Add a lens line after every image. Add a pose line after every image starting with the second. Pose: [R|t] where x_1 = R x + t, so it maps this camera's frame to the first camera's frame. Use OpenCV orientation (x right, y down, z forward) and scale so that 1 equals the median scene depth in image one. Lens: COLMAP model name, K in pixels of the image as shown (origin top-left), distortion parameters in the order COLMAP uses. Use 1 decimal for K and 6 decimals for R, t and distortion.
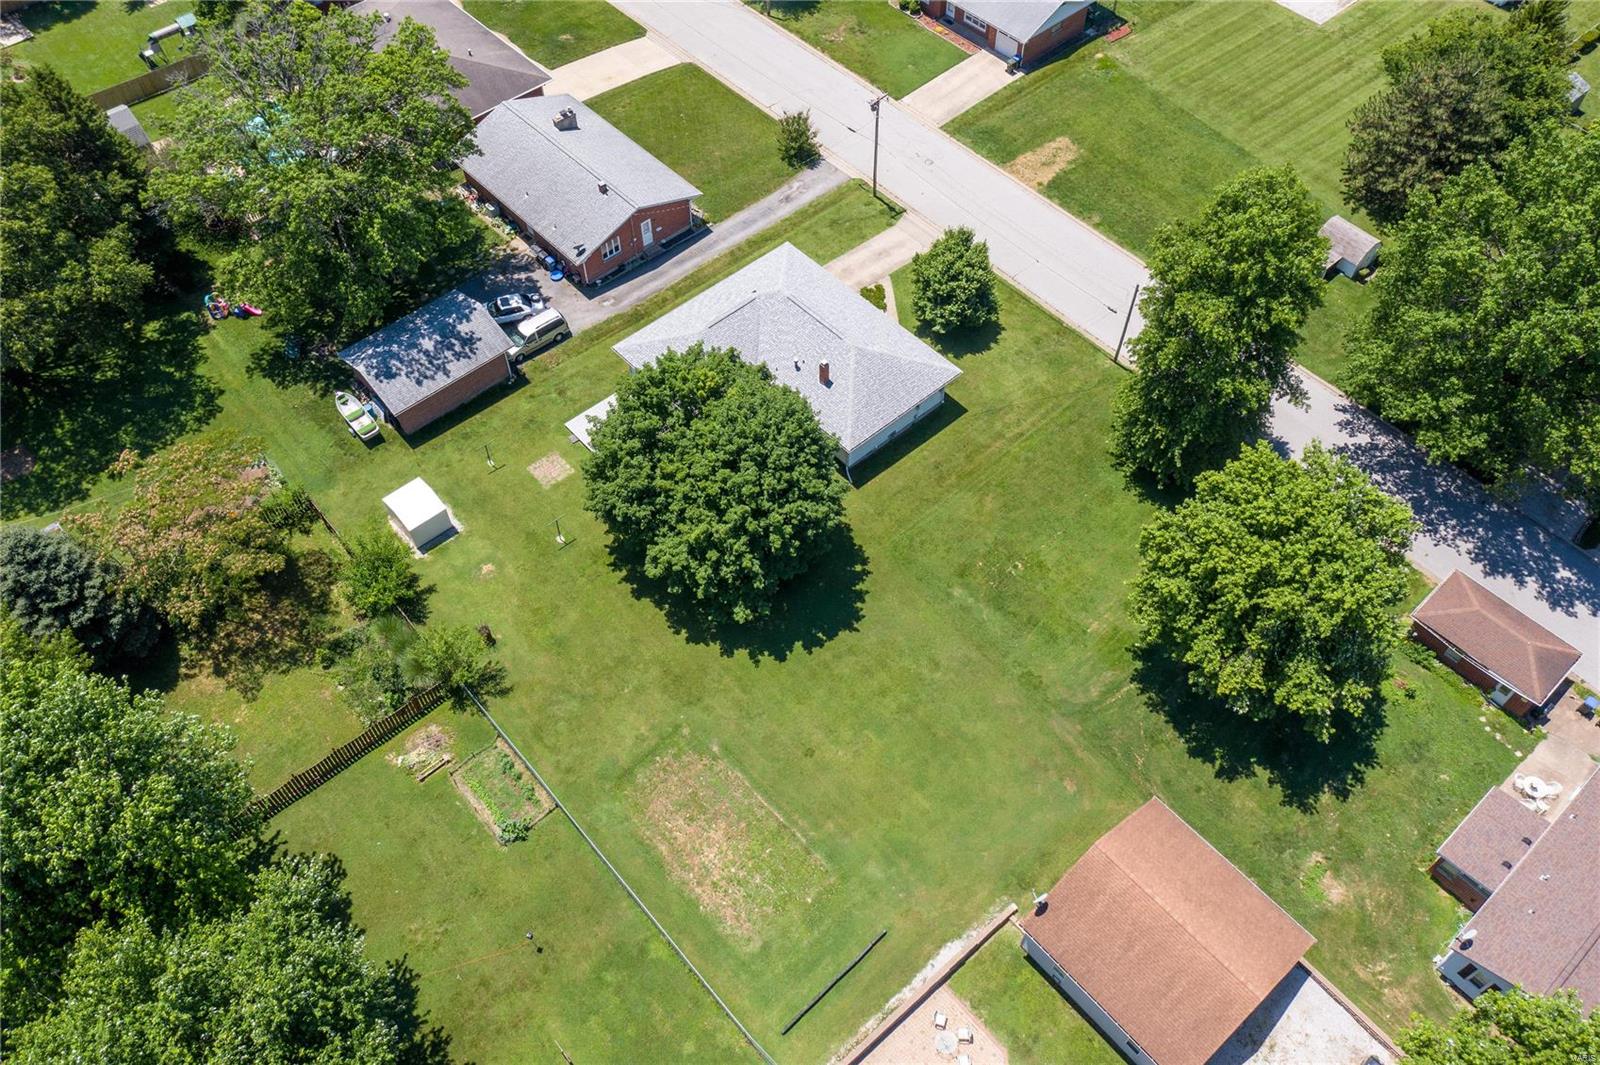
lens RADIAL K [[1257.3, 0, 787.0], [0, 1257.3, 527.3], [0, 0, 1]] dist [-0.006896, -0.003789]
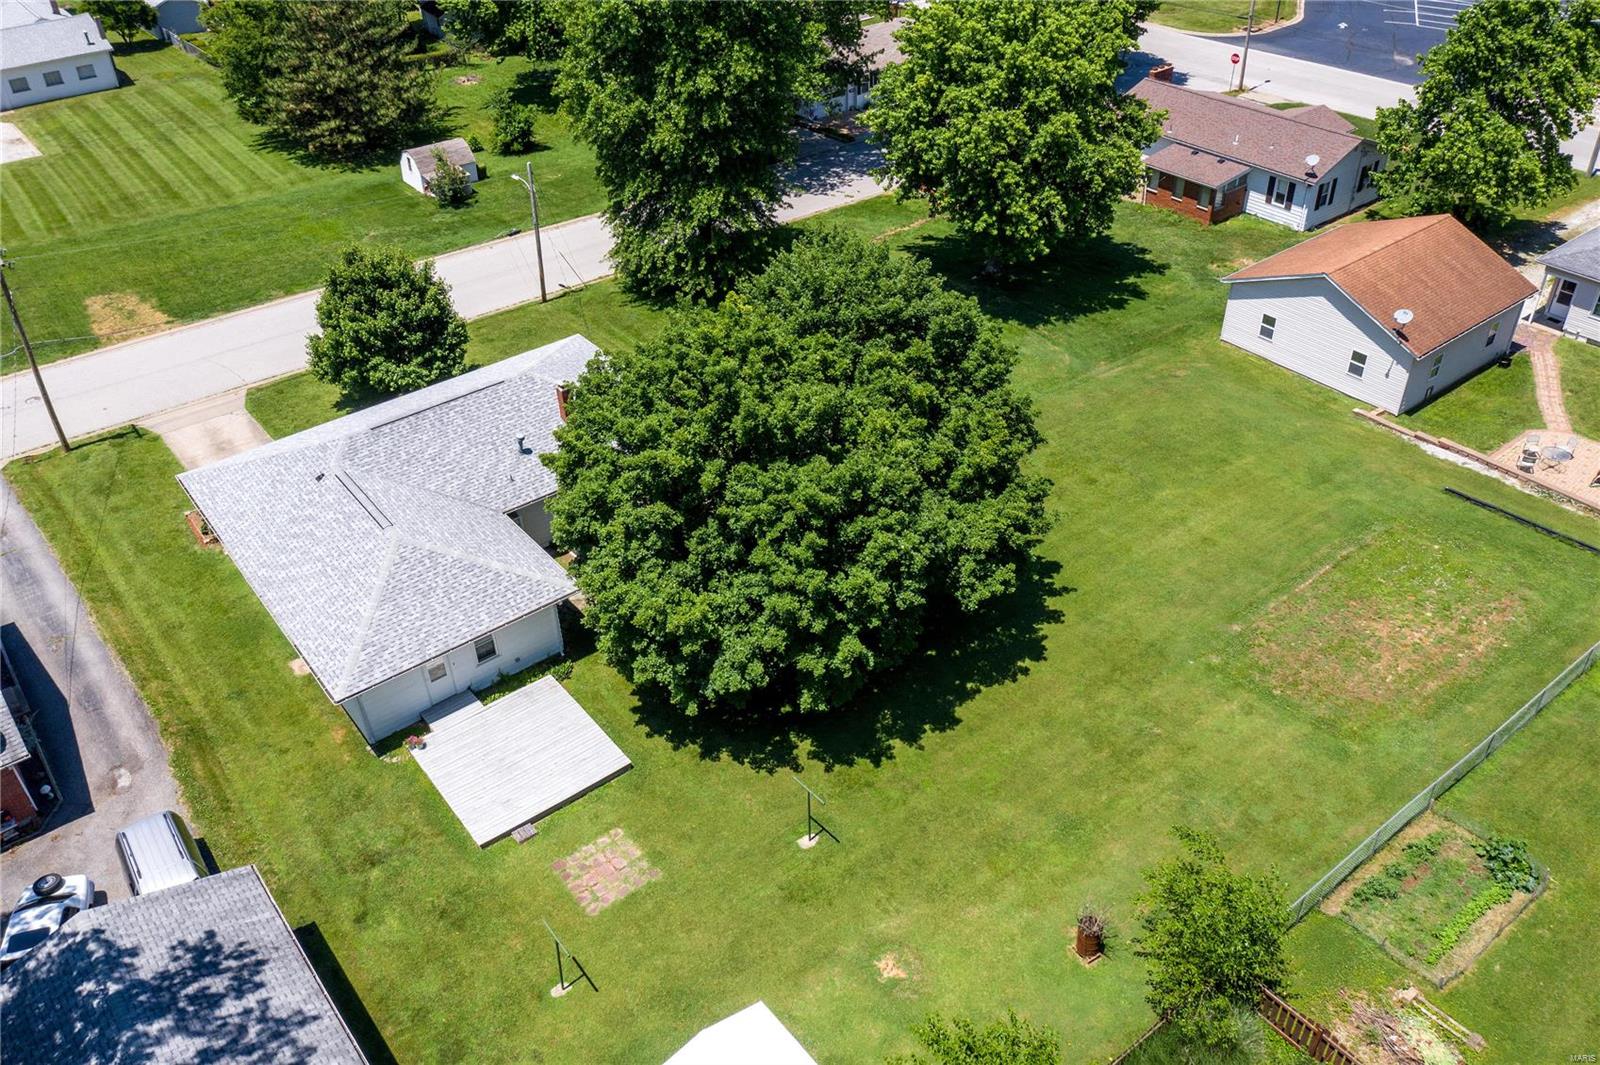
lens RADIAL K [[1256.9, 0, 802.4], [0, 1256.9, 522.5], [0, 0, 1]] dist [-0.017426, 0.002898]
pose [[0.052062, -0.576320, 0.815564, -0.468216], [0.814093, 0.497493, 0.299587, -0.180909], [-0.578396, 0.648348, 0.495079, 0.675435]]
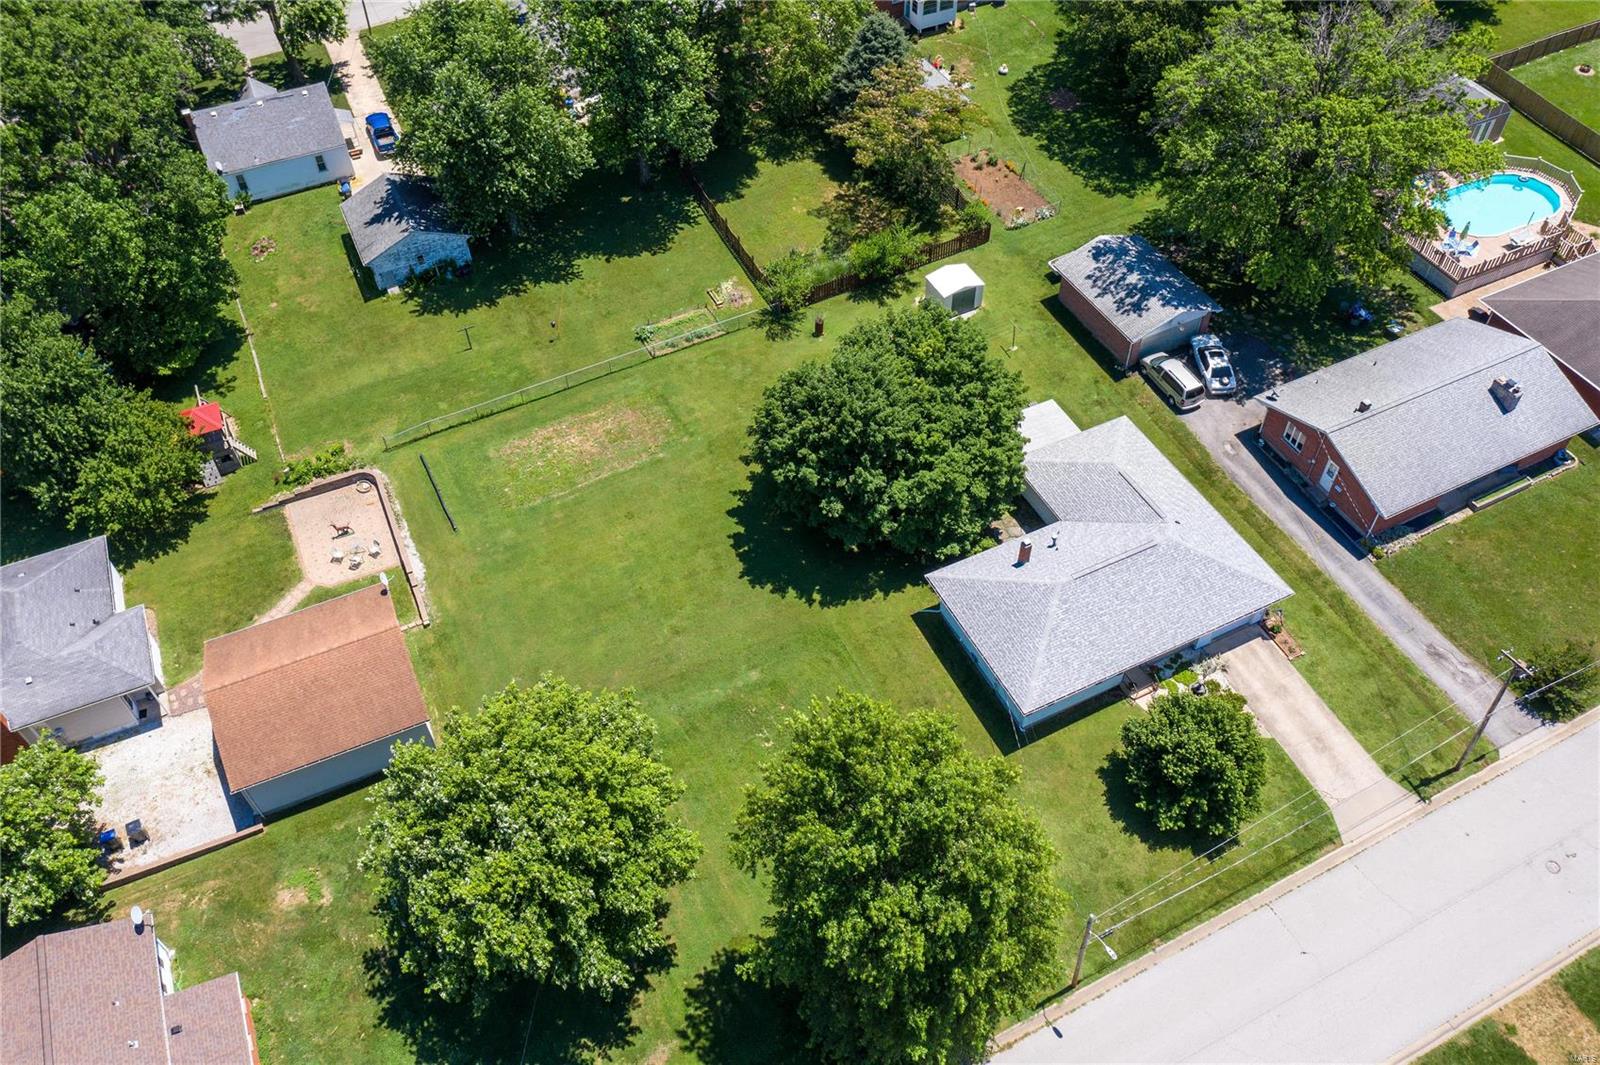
lens RADIAL K [[1240.7, 0, 810.0], [0, 1240.7, 532.6], [0, 0, 1]] dist [-0.016674, -0.000314]
pose [[-0.269354, 0.736741, -0.620210, 0.573381], [-0.759608, 0.233344, 0.607080, -0.519704], [0.591983, 0.634636, 0.496782, 0.482713]]
